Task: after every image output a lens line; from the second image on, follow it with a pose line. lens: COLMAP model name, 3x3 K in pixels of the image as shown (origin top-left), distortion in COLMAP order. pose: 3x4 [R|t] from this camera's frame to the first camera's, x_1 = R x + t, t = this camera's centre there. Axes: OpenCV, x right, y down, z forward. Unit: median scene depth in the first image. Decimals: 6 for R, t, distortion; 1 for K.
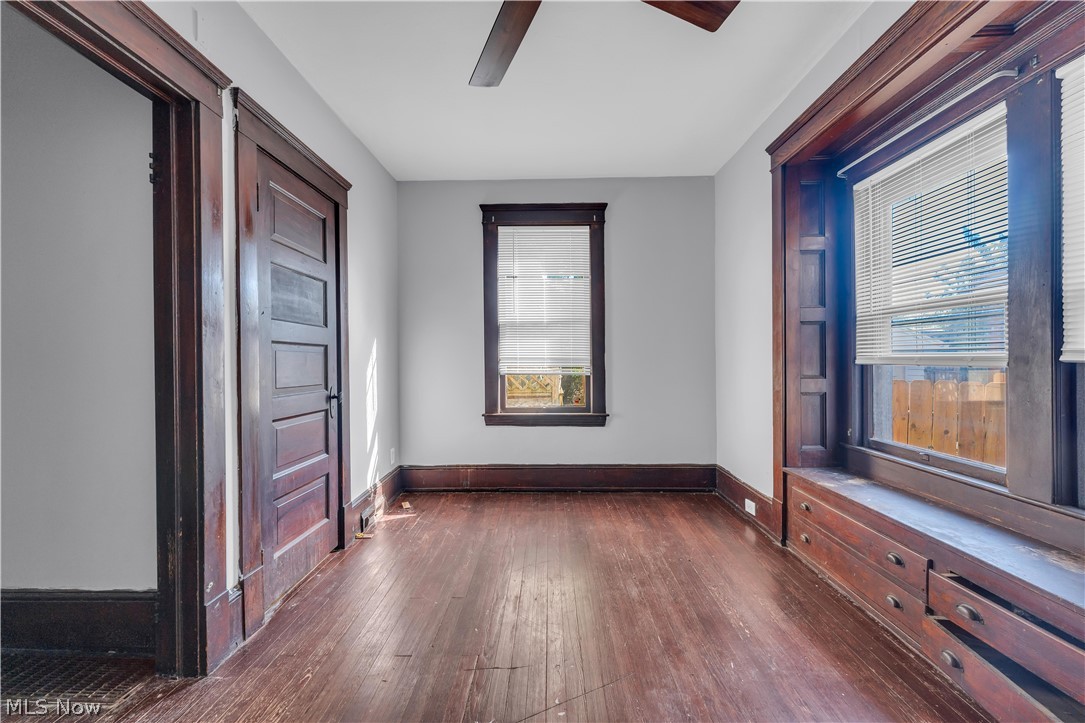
lens RADIAL K [[445.0, 0, 542.5], [0, 445.0, 361.5], [0, 0, 1]] dist [-0.000330, -0.000017]
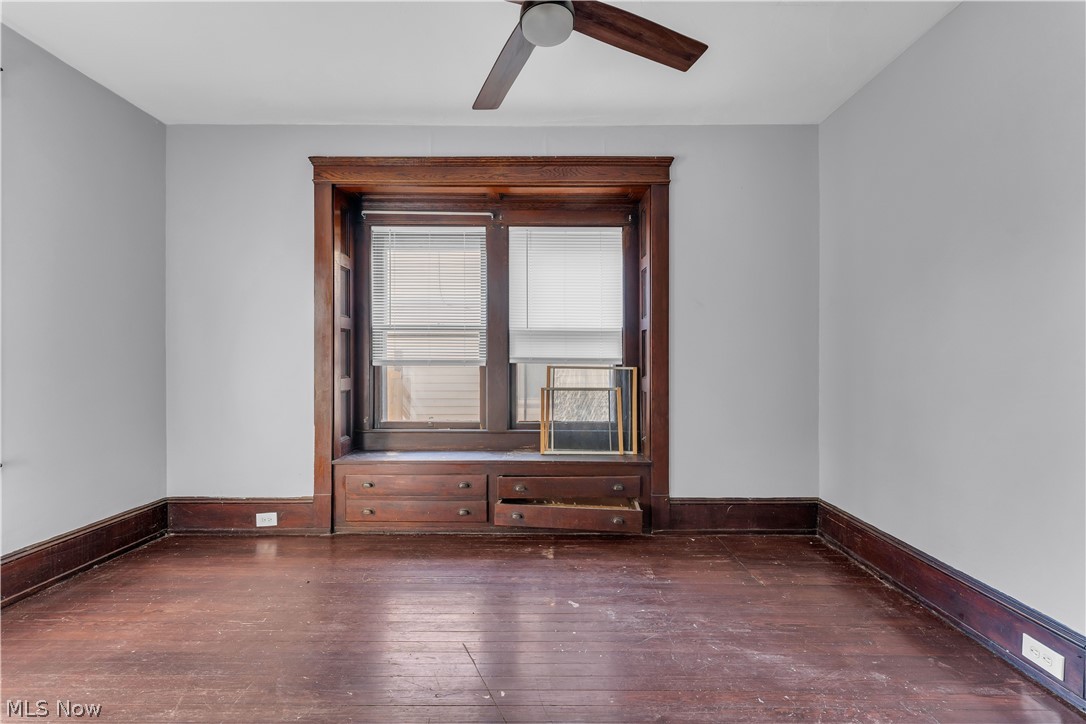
lens RADIAL K [[442.8, 0, 548.1], [0, 442.8, 358.3], [0, 0, 1]] dist [-0.000804, -0.000175]
pose [[-0.017386, 0.003244, 0.999844, -0.589979], [0.006720, 0.999973, -0.003127, -0.007729], [-0.999826, 0.006665, -0.017407, 0.517041]]
